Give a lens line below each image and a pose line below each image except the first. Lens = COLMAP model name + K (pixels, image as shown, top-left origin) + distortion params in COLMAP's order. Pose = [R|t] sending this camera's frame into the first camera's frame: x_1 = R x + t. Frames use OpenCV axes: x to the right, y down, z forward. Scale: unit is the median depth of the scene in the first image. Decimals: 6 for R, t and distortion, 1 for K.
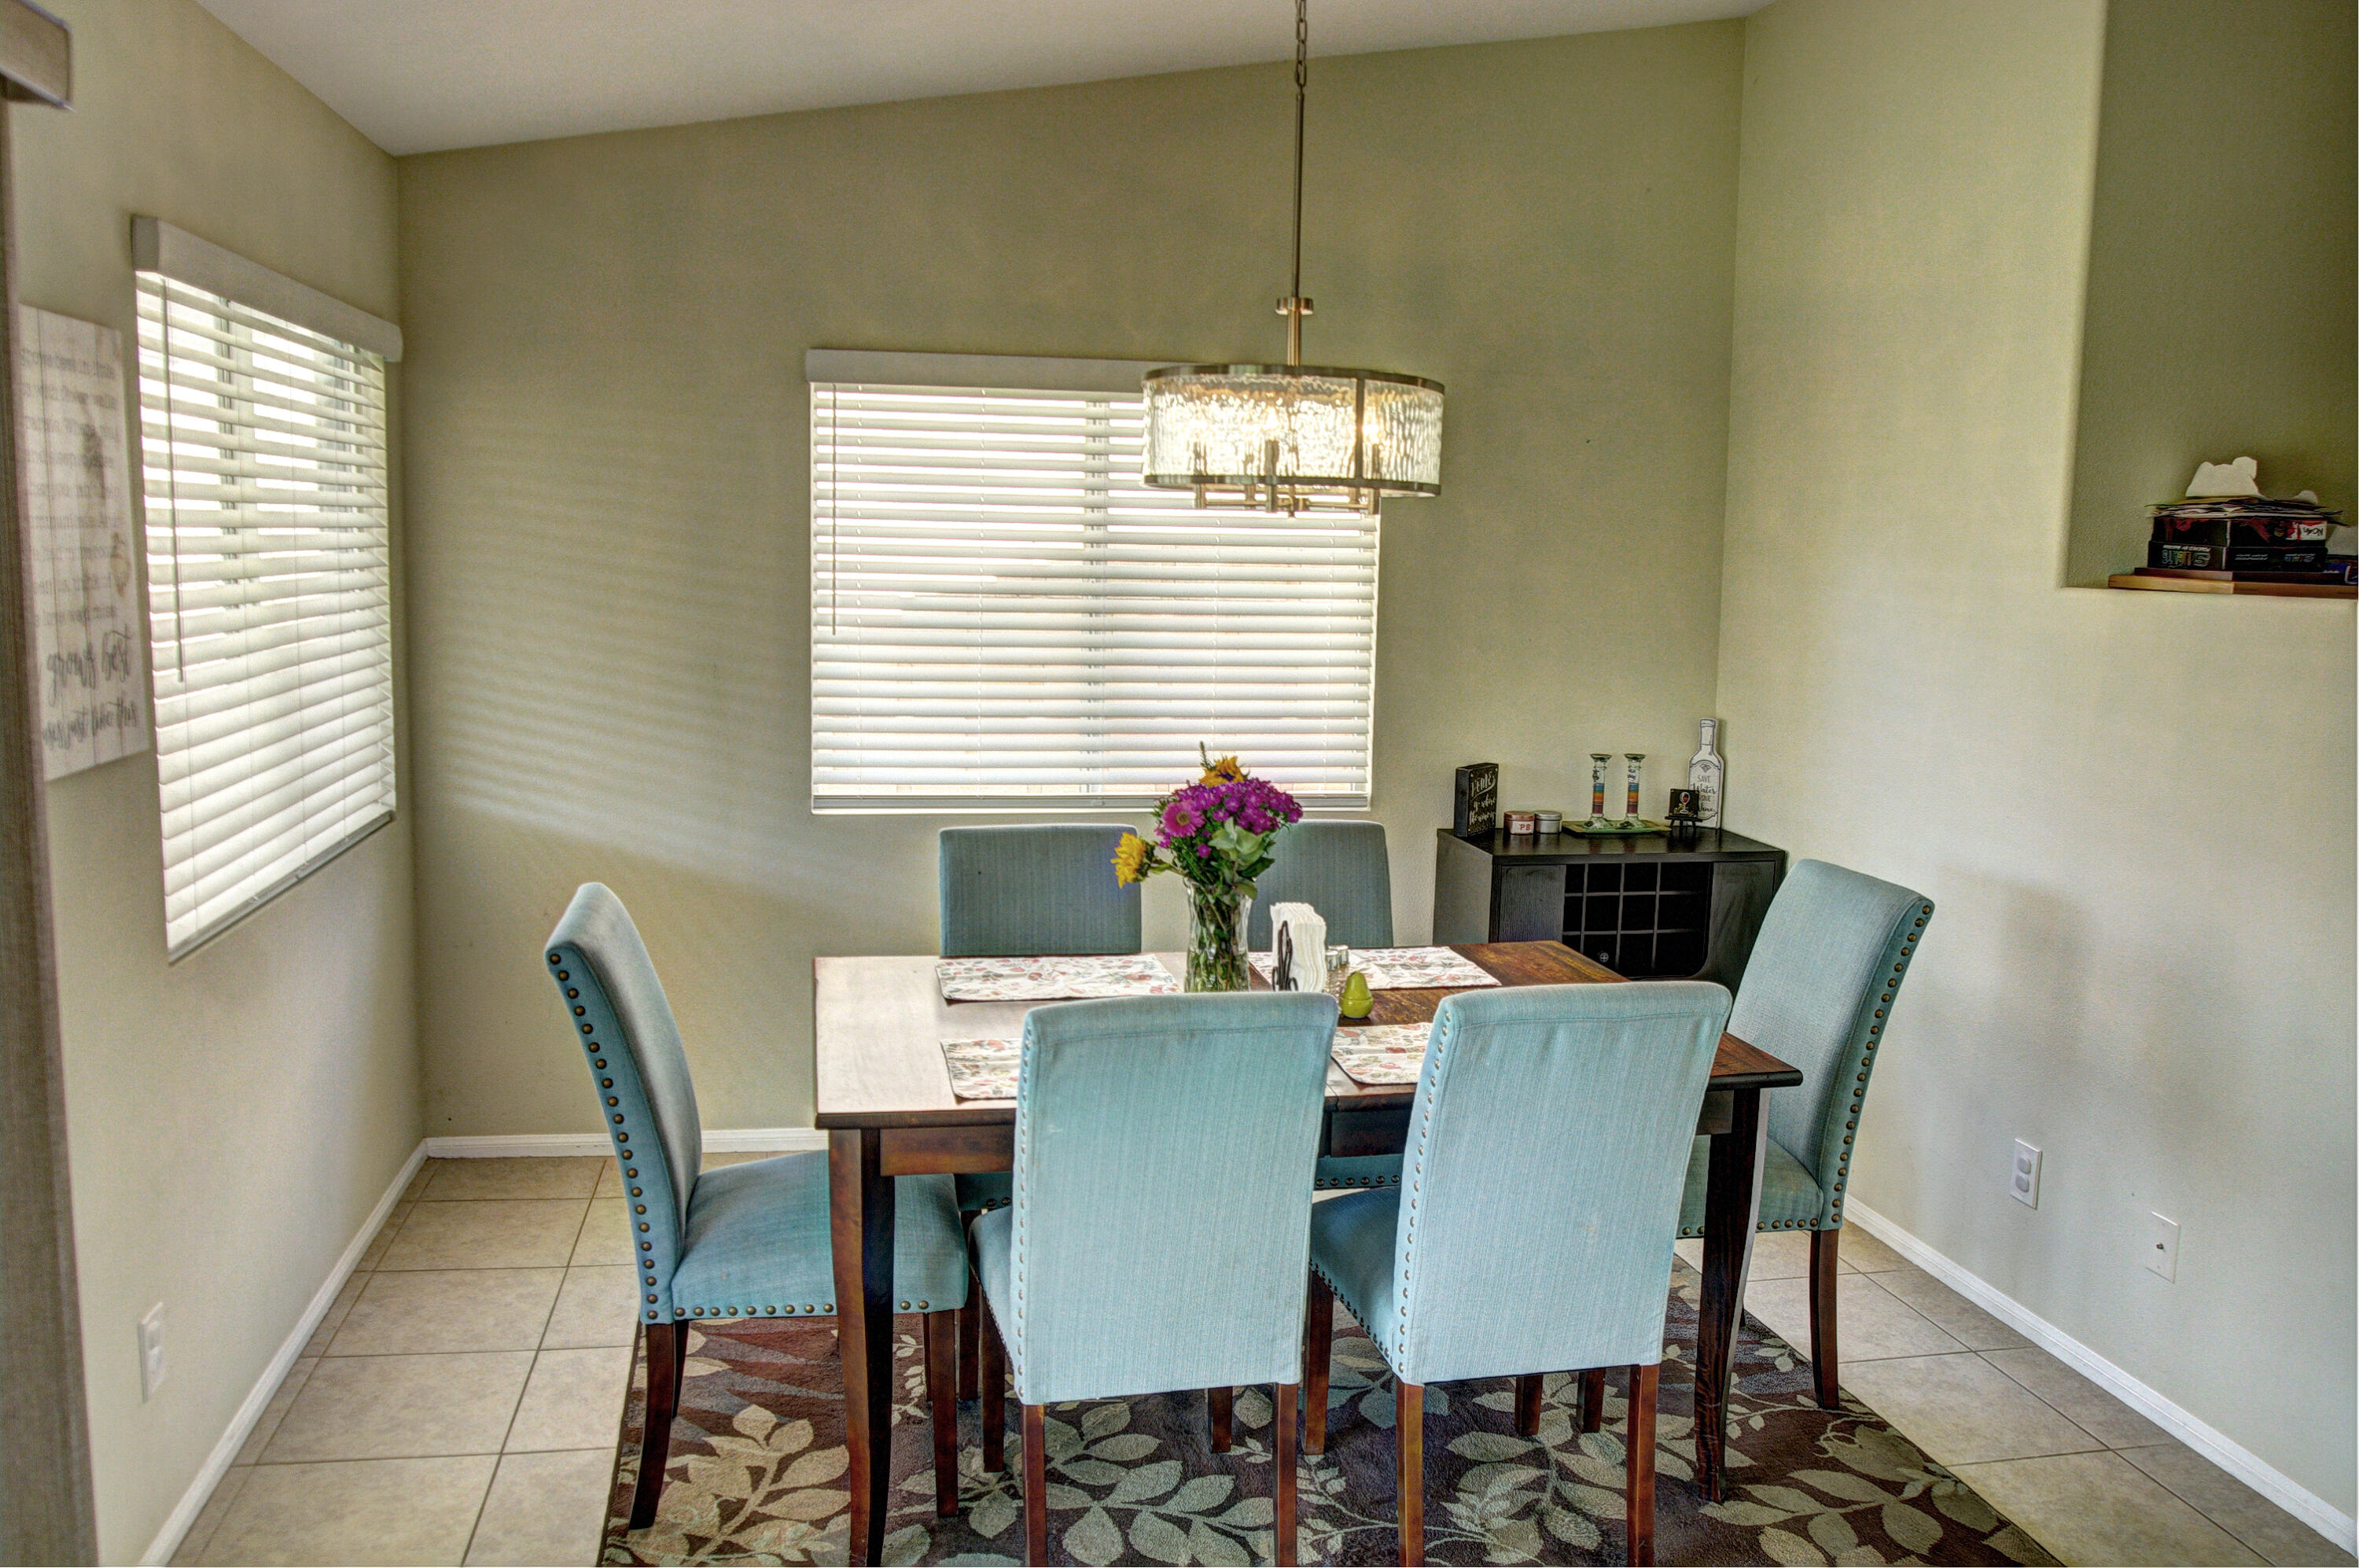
lens RADIAL K [[1777.3, 0, 1159.1], [0, 1777.3, 772.1], [0, 0, 1]] dist [-0.074697, 0.042165]
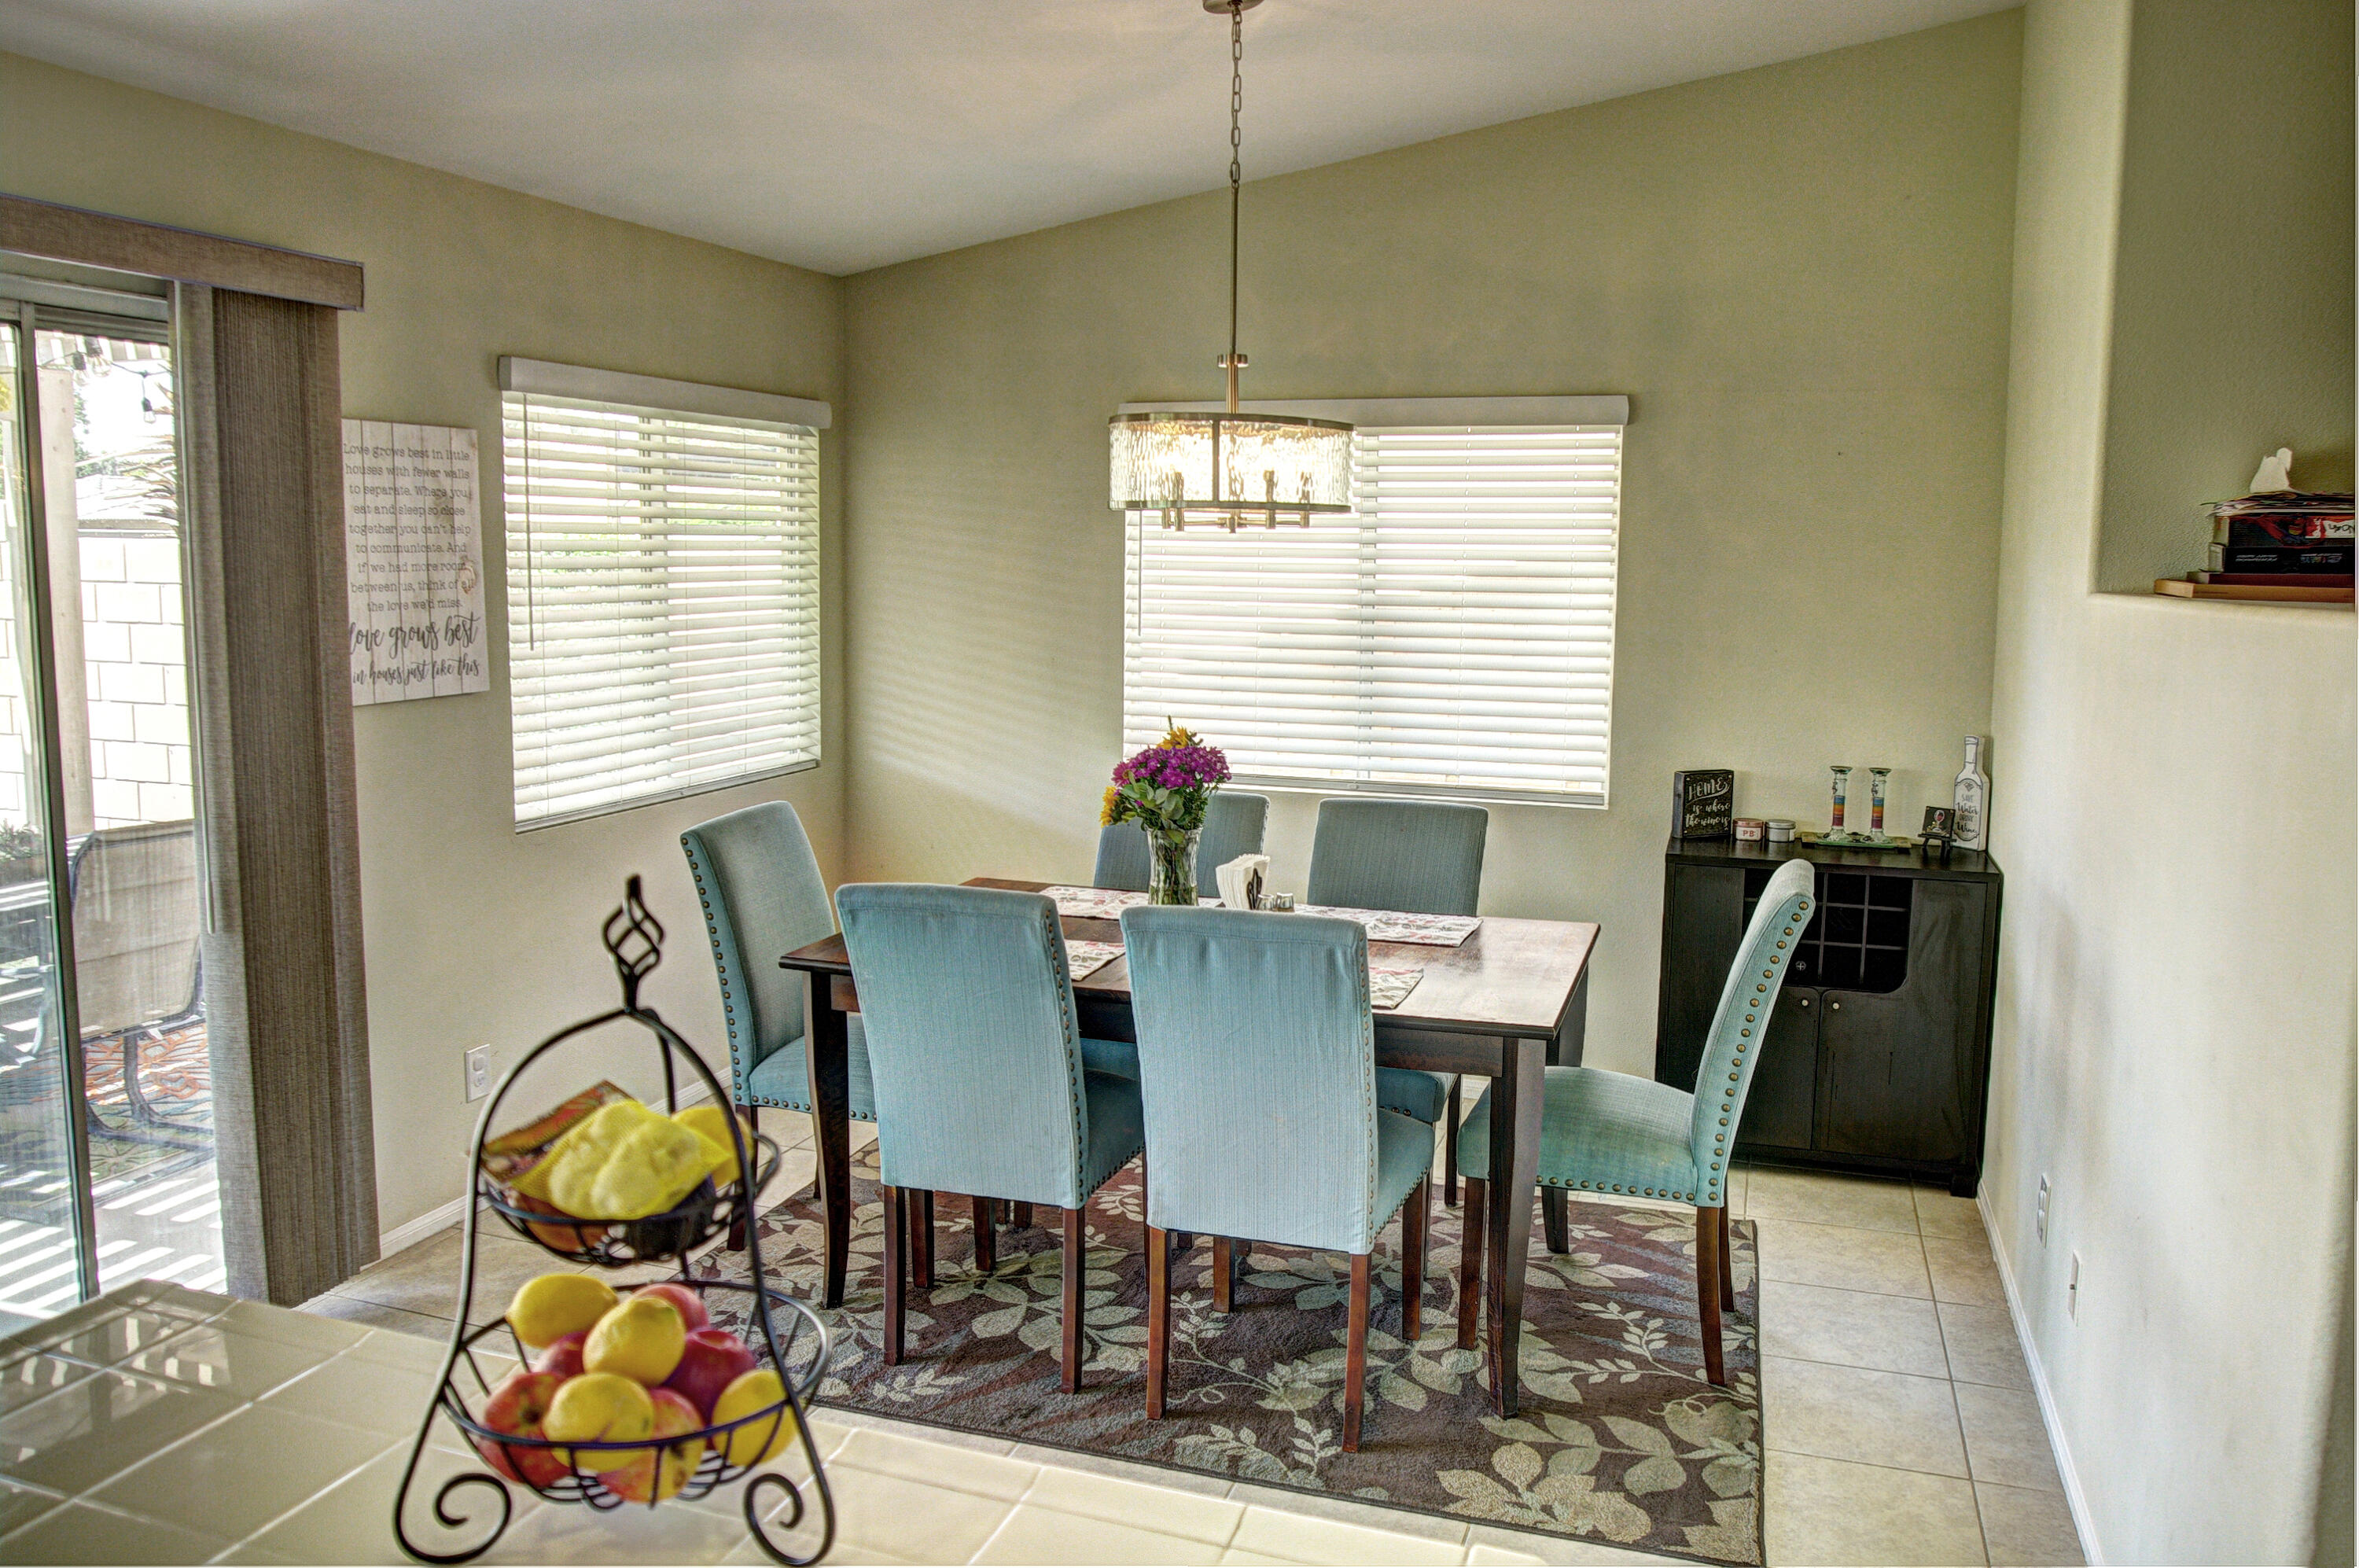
lens RADIAL K [[1777.3, 0, 1159.1], [0, 1777.3, 772.1], [0, 0, 1]] dist [-0.074697, 0.042165]
pose [[0.868413, 0.048842, -0.493431, 0.558784], [-0.055895, 0.998437, 0.000457, 0.019445], [0.492682, 0.027184, 0.869785, -0.070858]]
